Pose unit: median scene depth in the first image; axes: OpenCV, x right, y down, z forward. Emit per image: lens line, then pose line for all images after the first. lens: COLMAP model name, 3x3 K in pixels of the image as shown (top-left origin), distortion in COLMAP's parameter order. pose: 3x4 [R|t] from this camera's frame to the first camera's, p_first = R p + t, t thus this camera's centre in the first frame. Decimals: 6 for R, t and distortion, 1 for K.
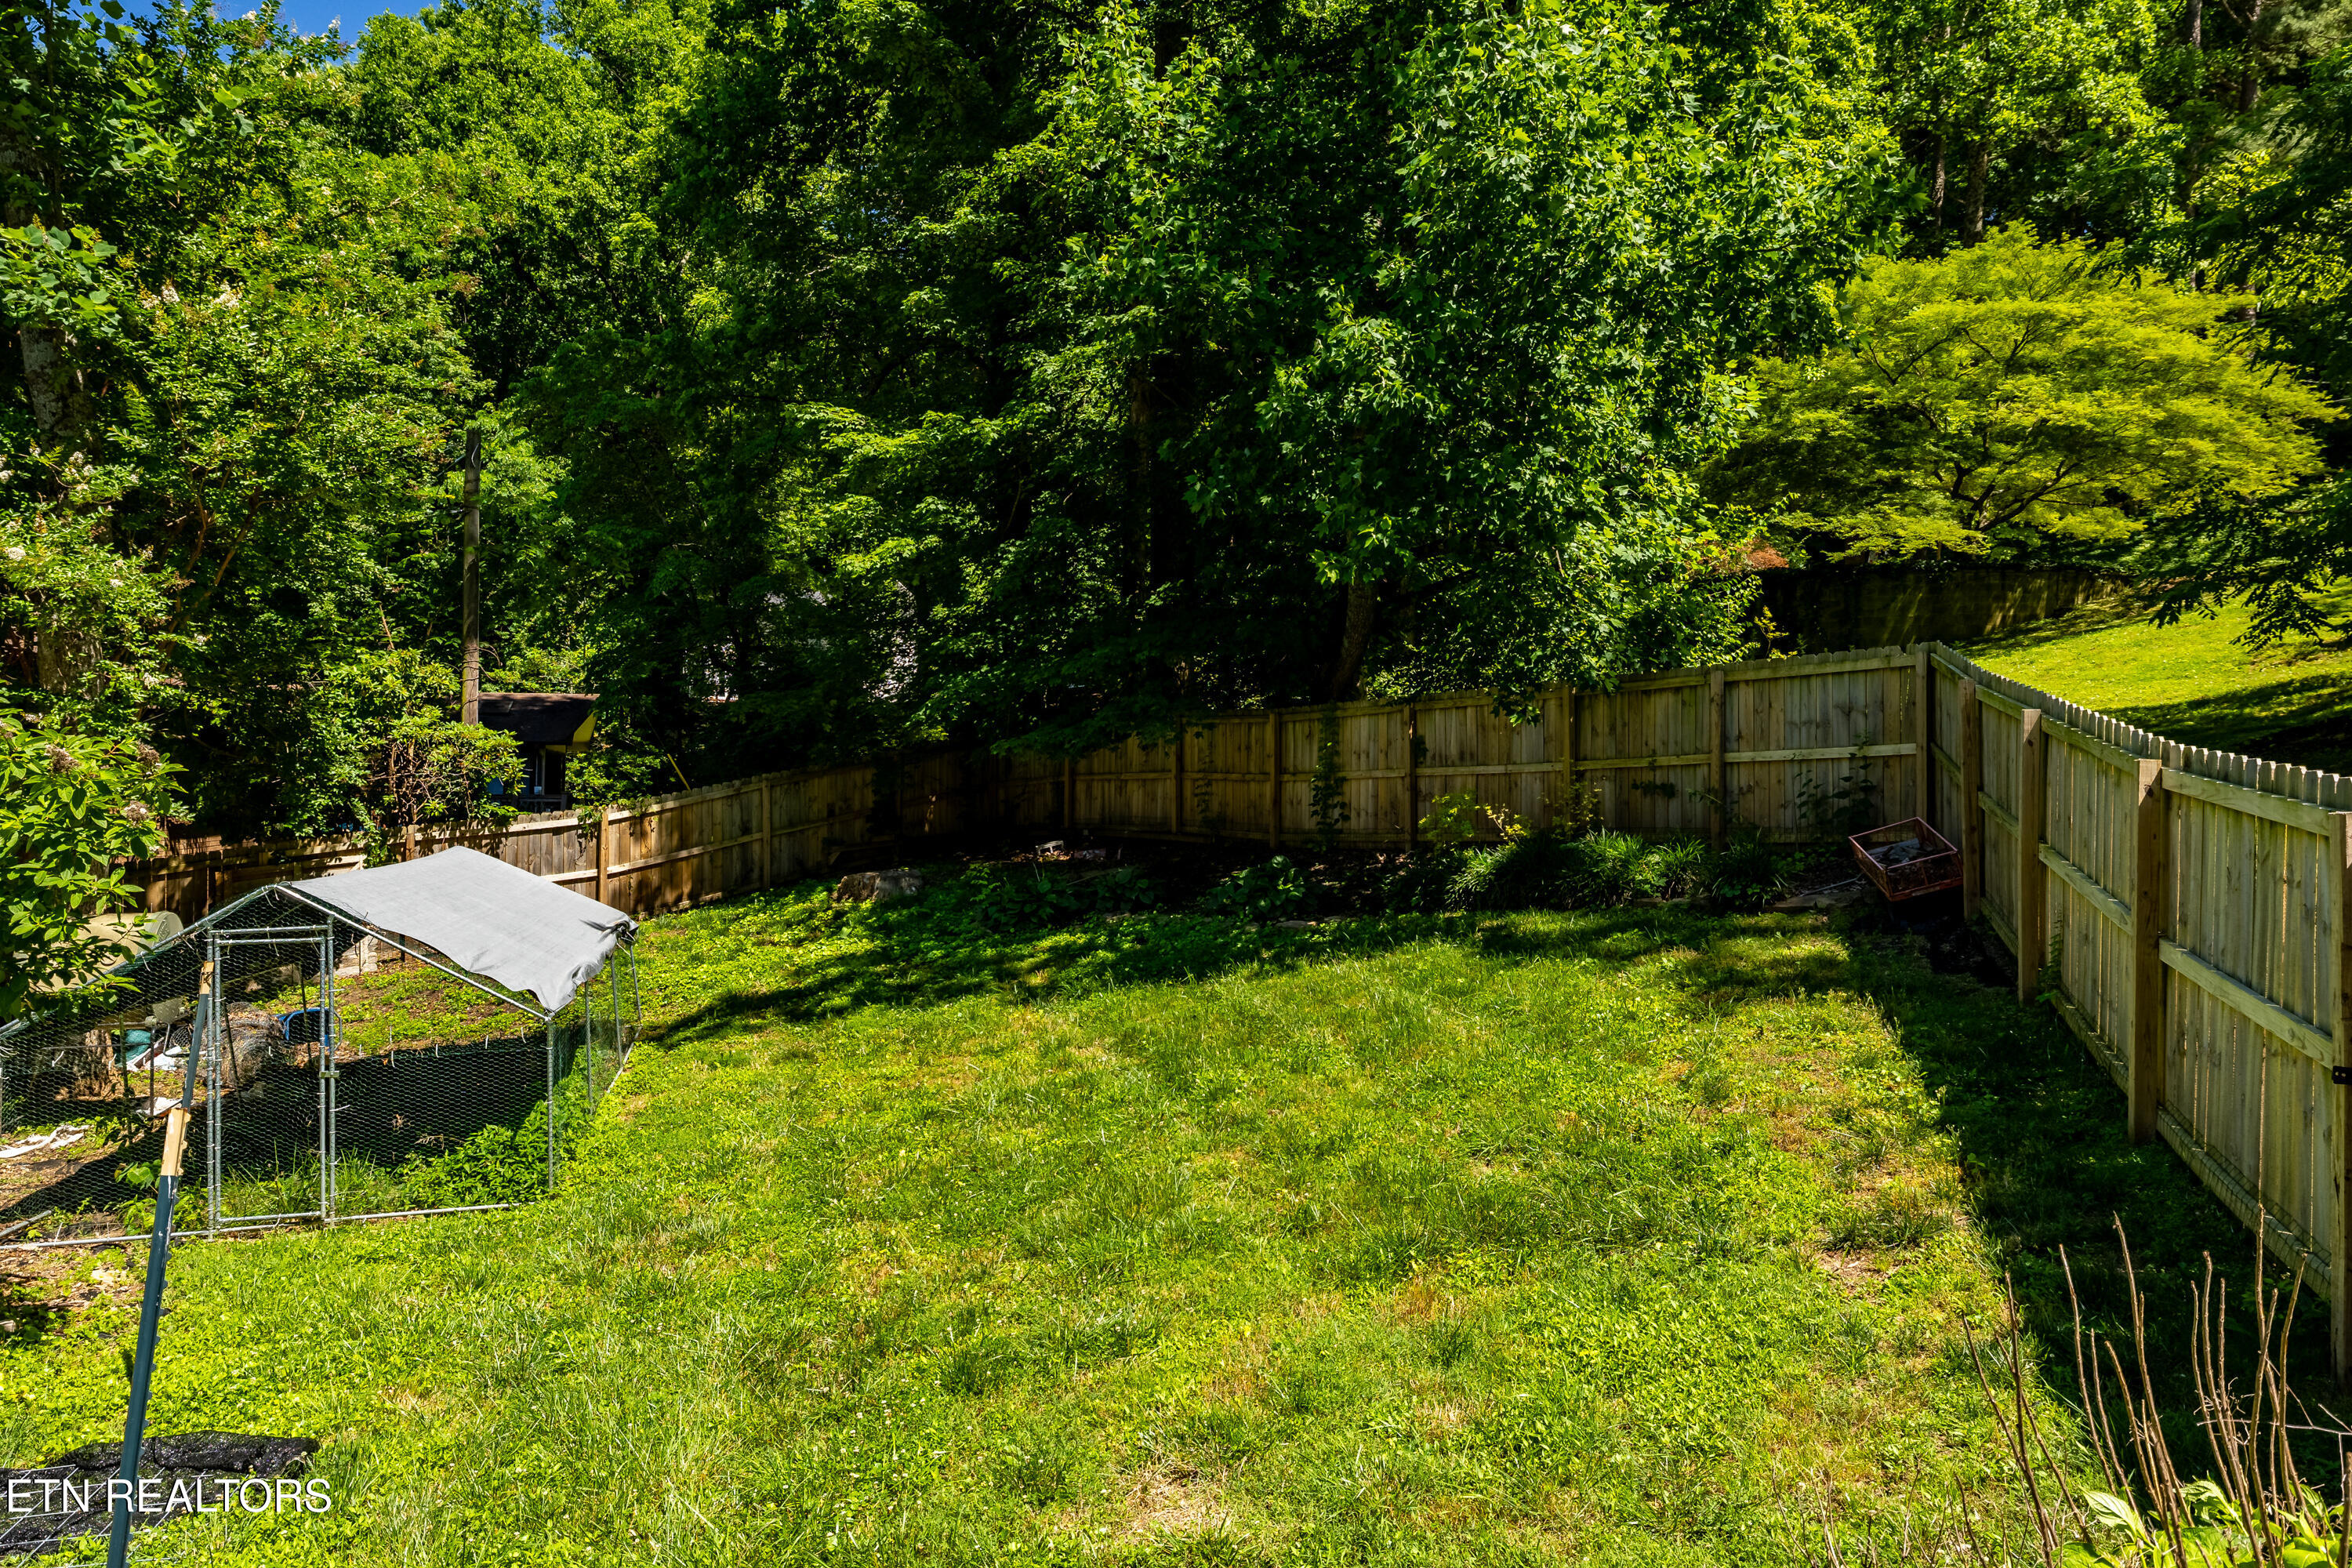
lens RADIAL K [[1446.1, 0, 1171.5], [0, 1446.1, 767.4], [0, 0, 1]] dist [-0.000754, 0.000044]
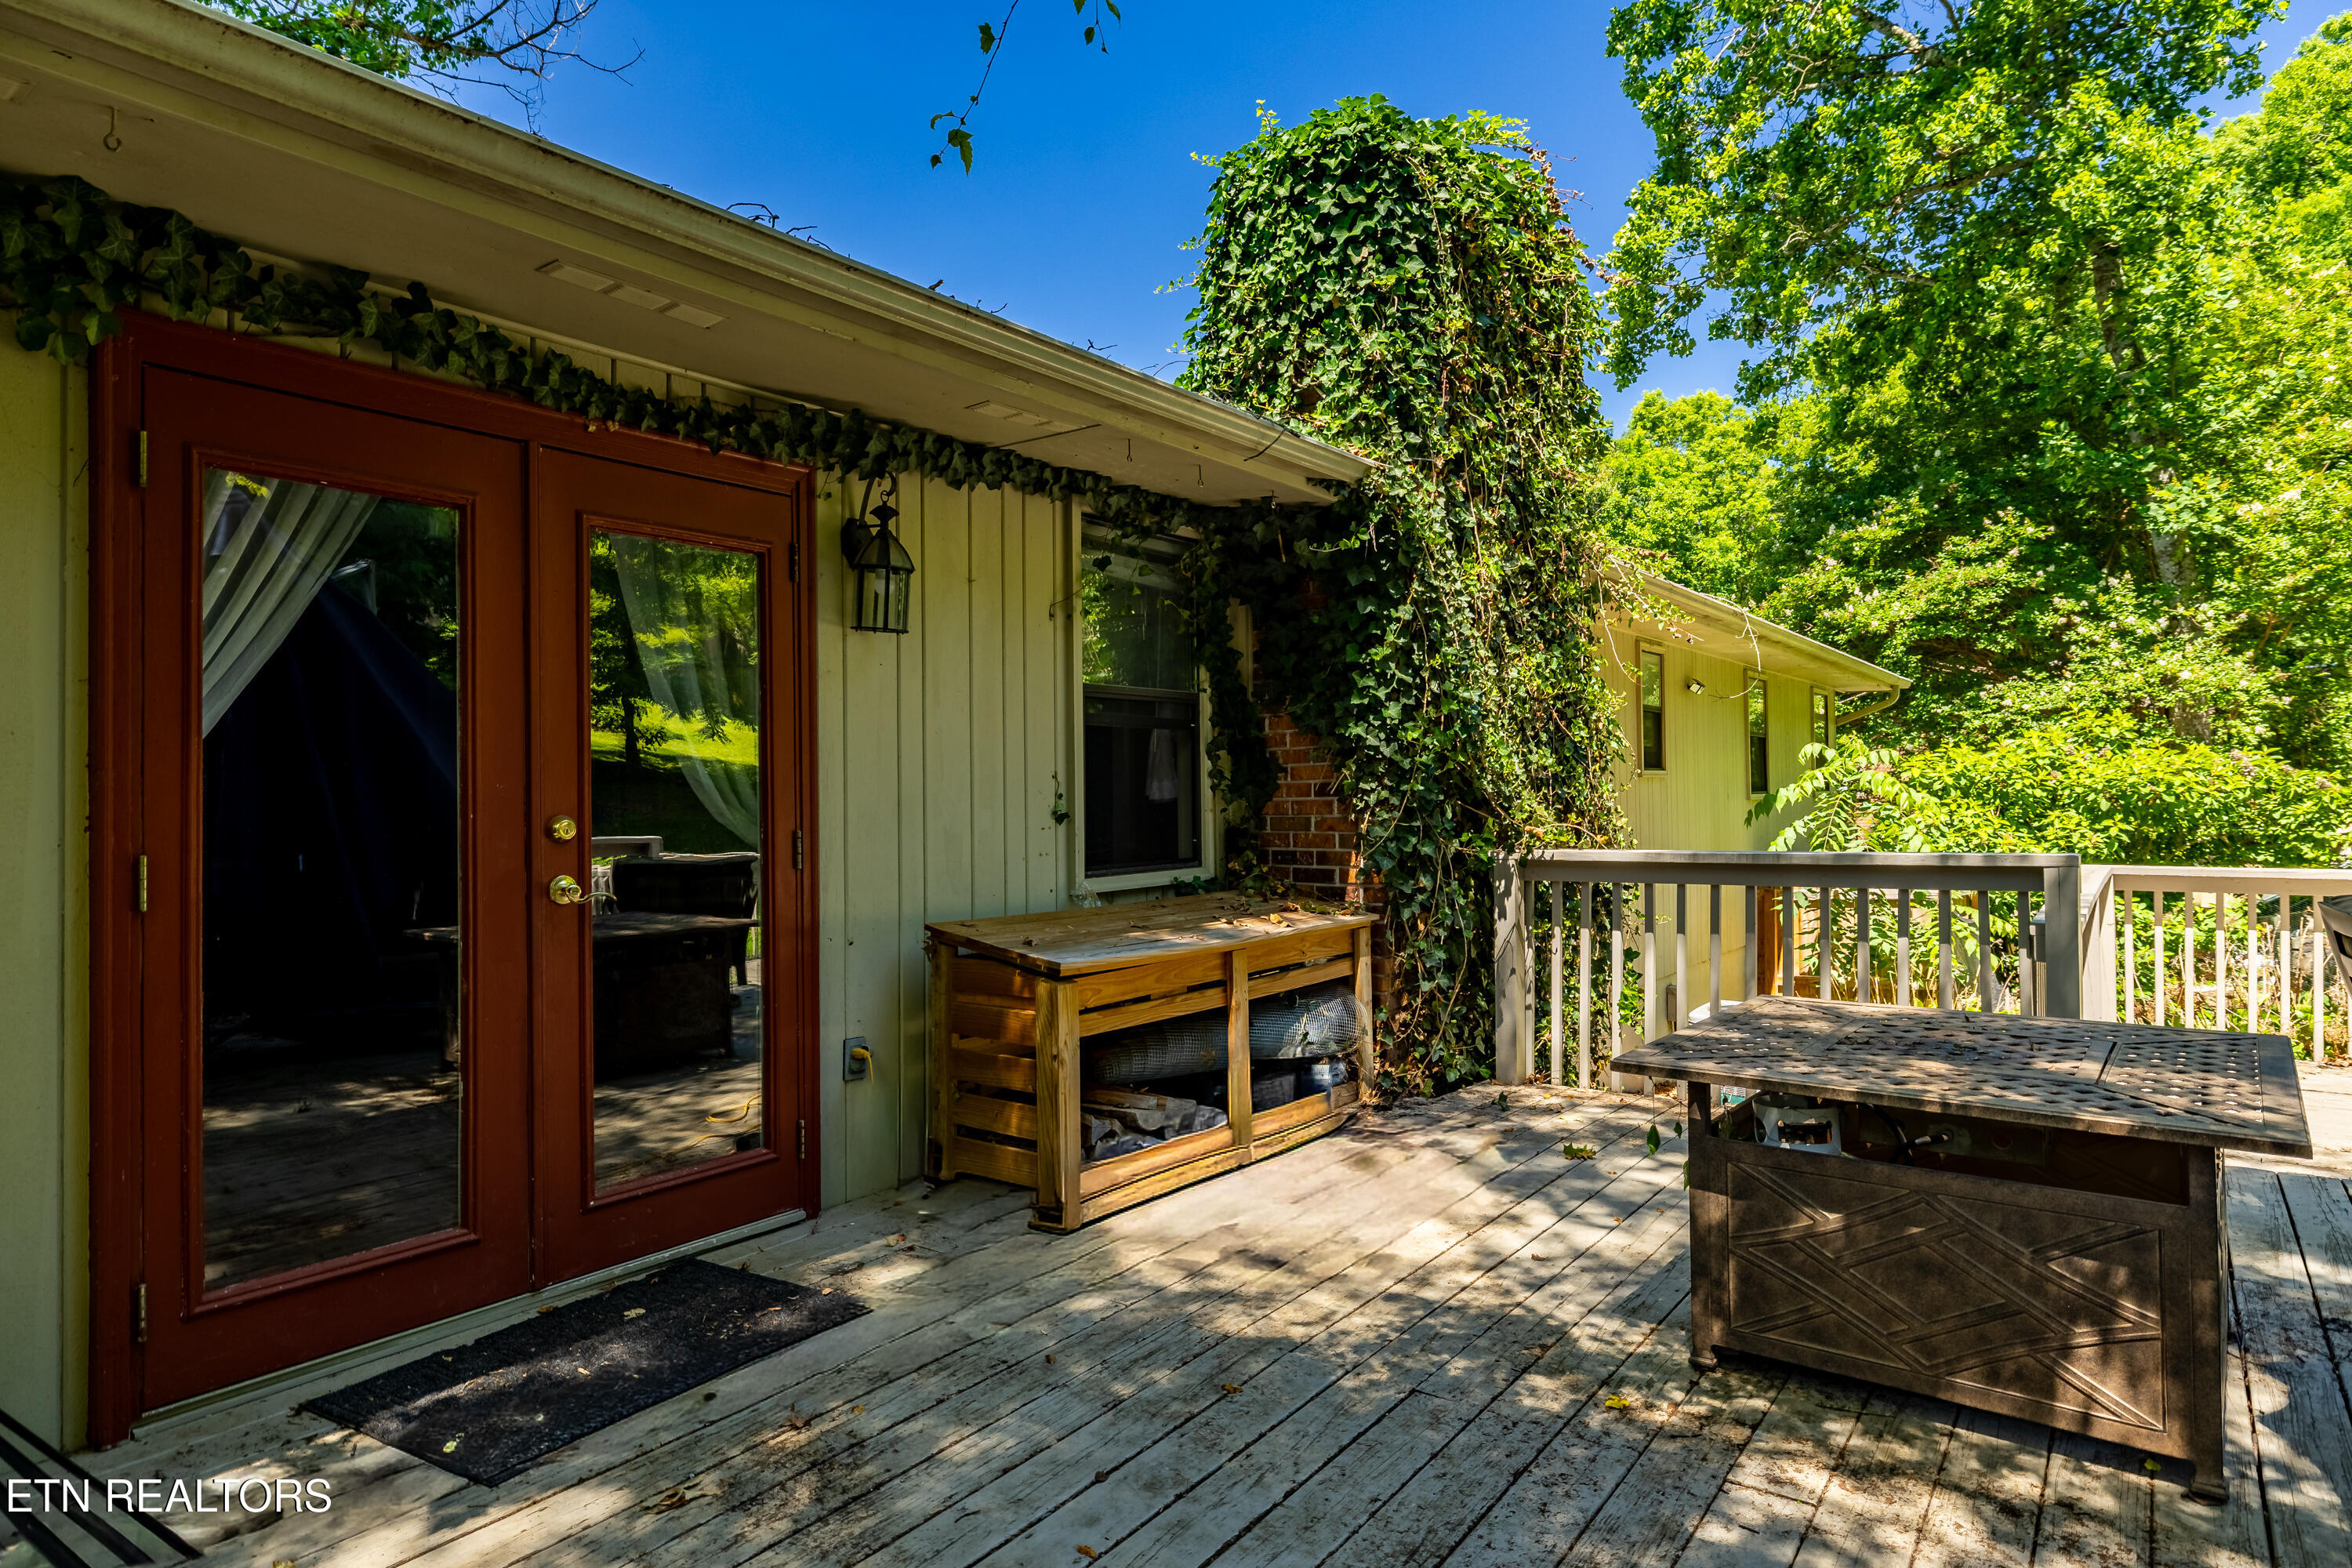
lens RADIAL K [[1319.6, 0, 1155.2], [0, 1319.6, 773.6], [0, 0, 1]] dist [-0.000121, 0.005558]
pose [[0.358119, -0.030986, -0.933162, 0.178471], [0.039632, 0.999053, -0.017964, -0.018706], [0.932834, -0.030550, 0.359008, -0.490661]]
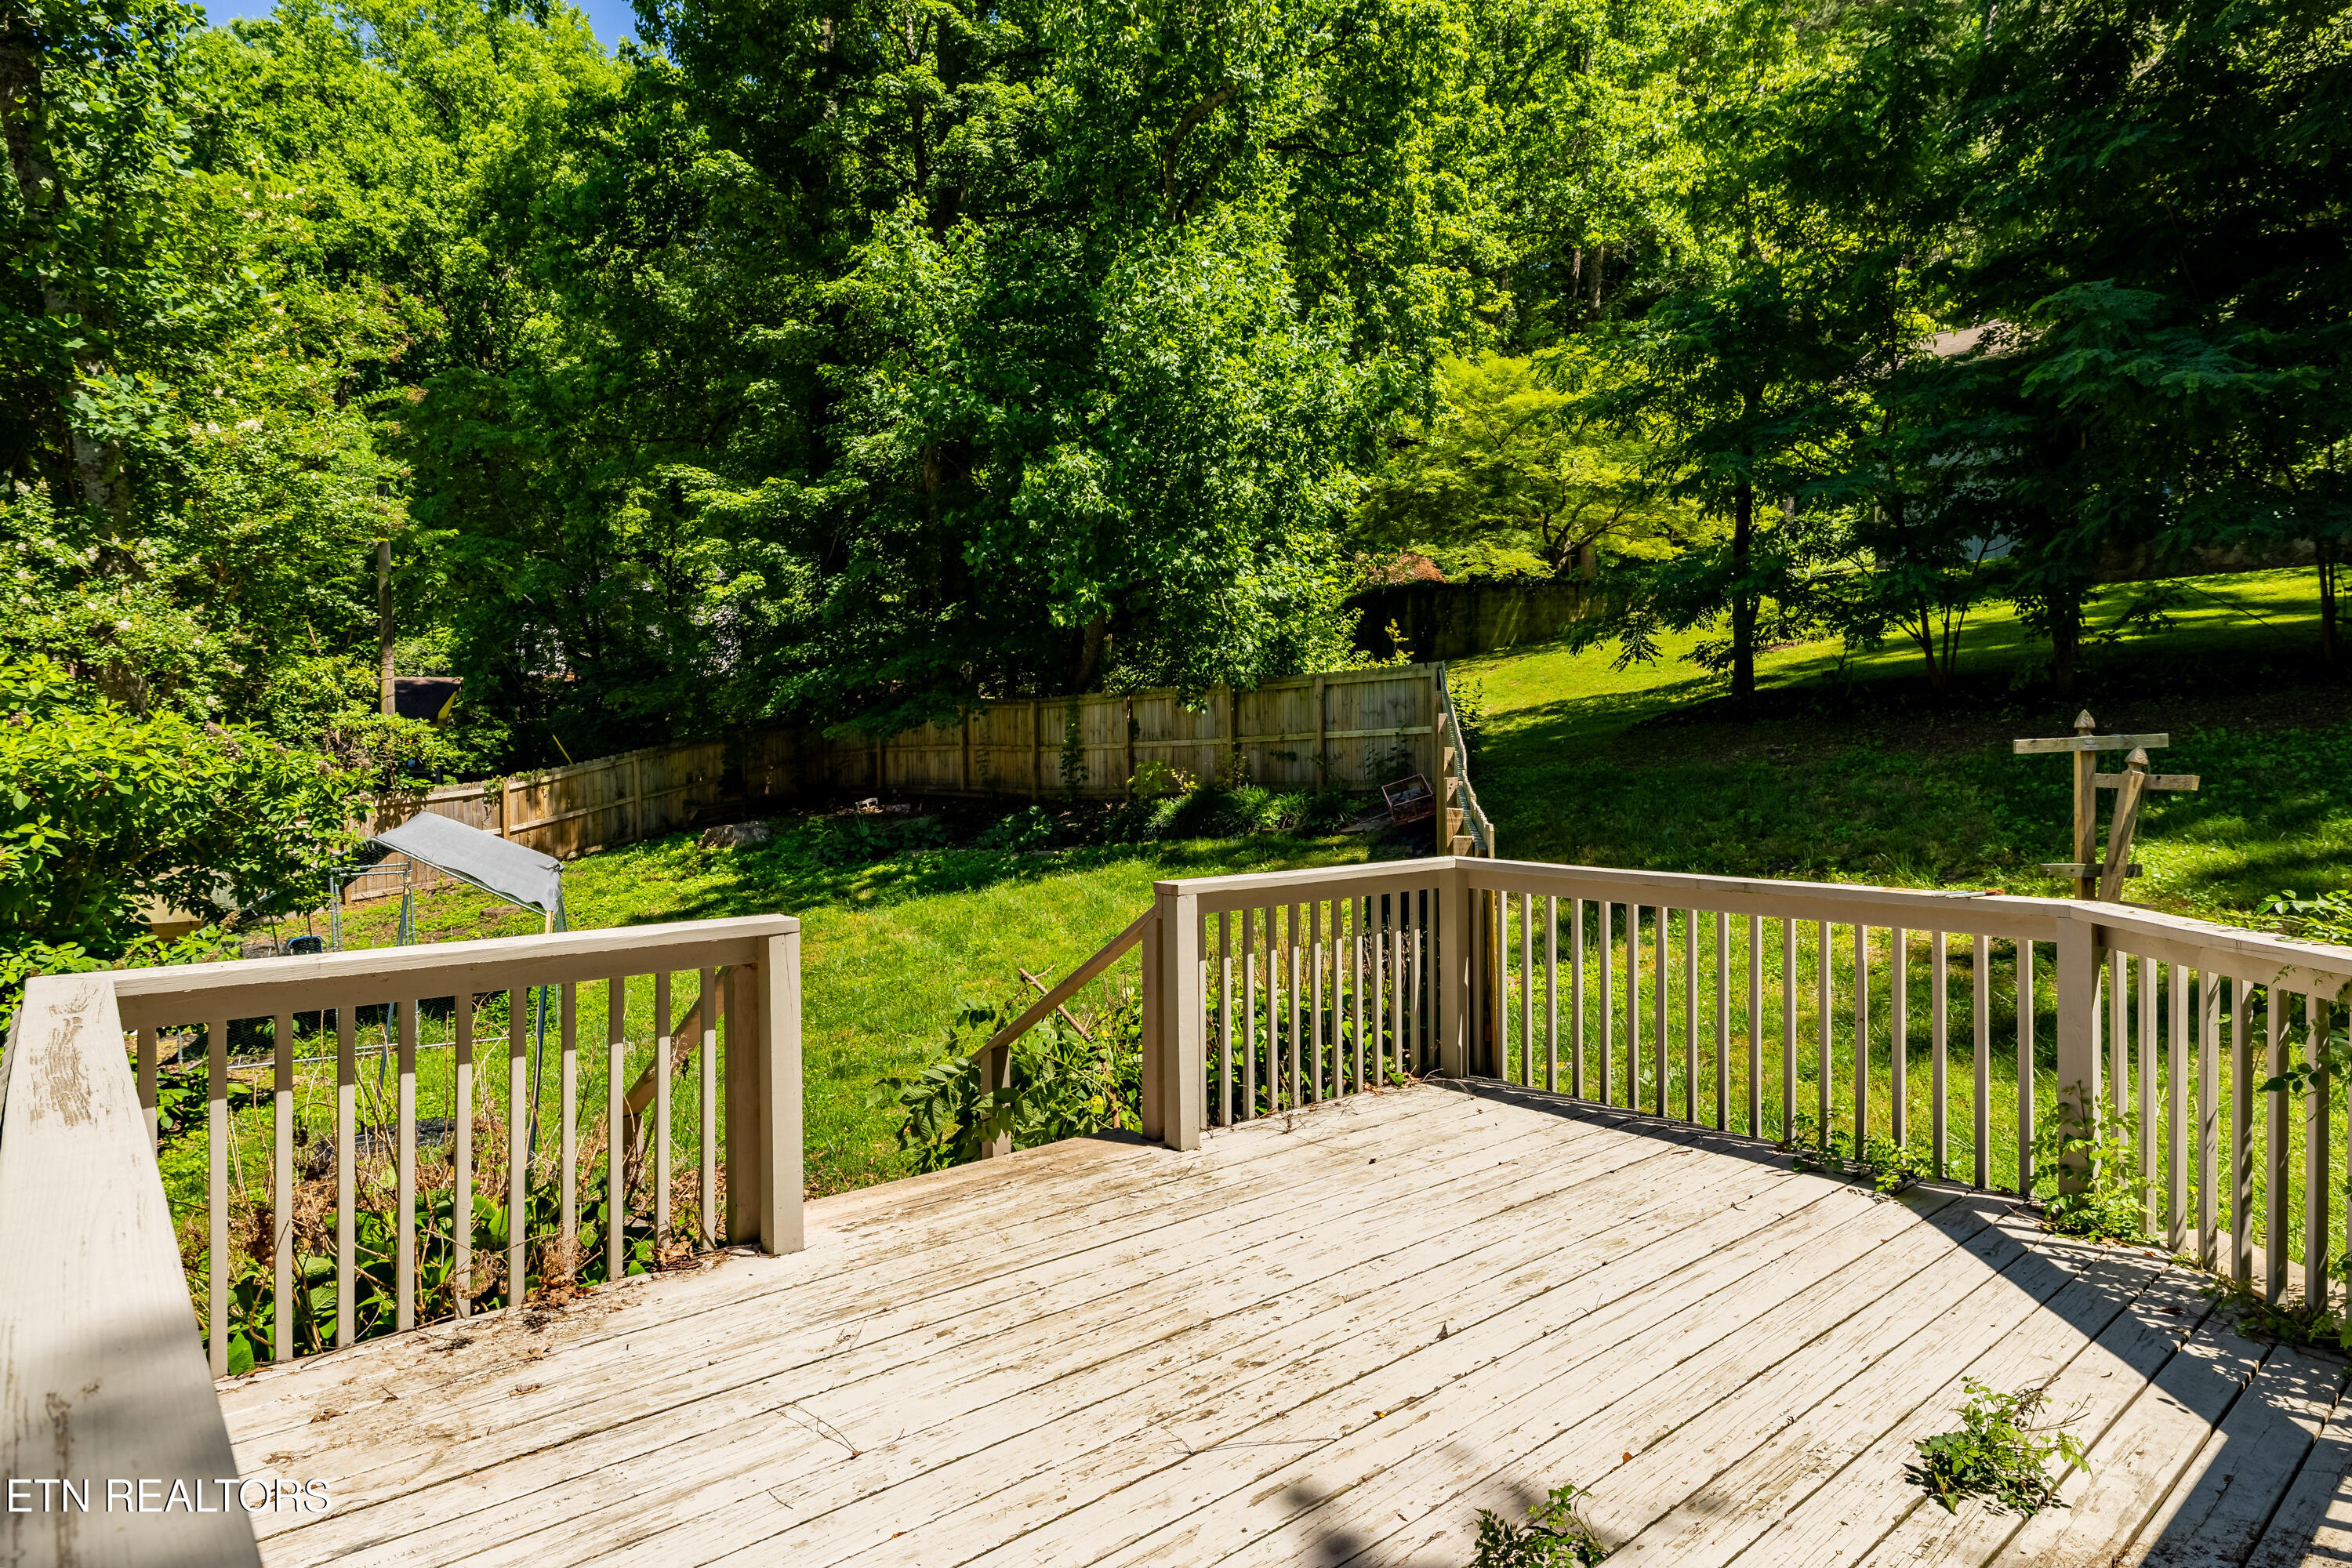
lens RADIAL K [[1319.6, 0, 1183.8], [0, 1319.6, 762.5], [0, 0, 1]] dist [-0.000121, 0.005558]
pose [[0.987458, -0.016989, 0.156968, 0.013923], [0.012509, 0.999487, 0.029483, -0.015532], [-0.157388, -0.027150, 0.987164, -0.261038]]
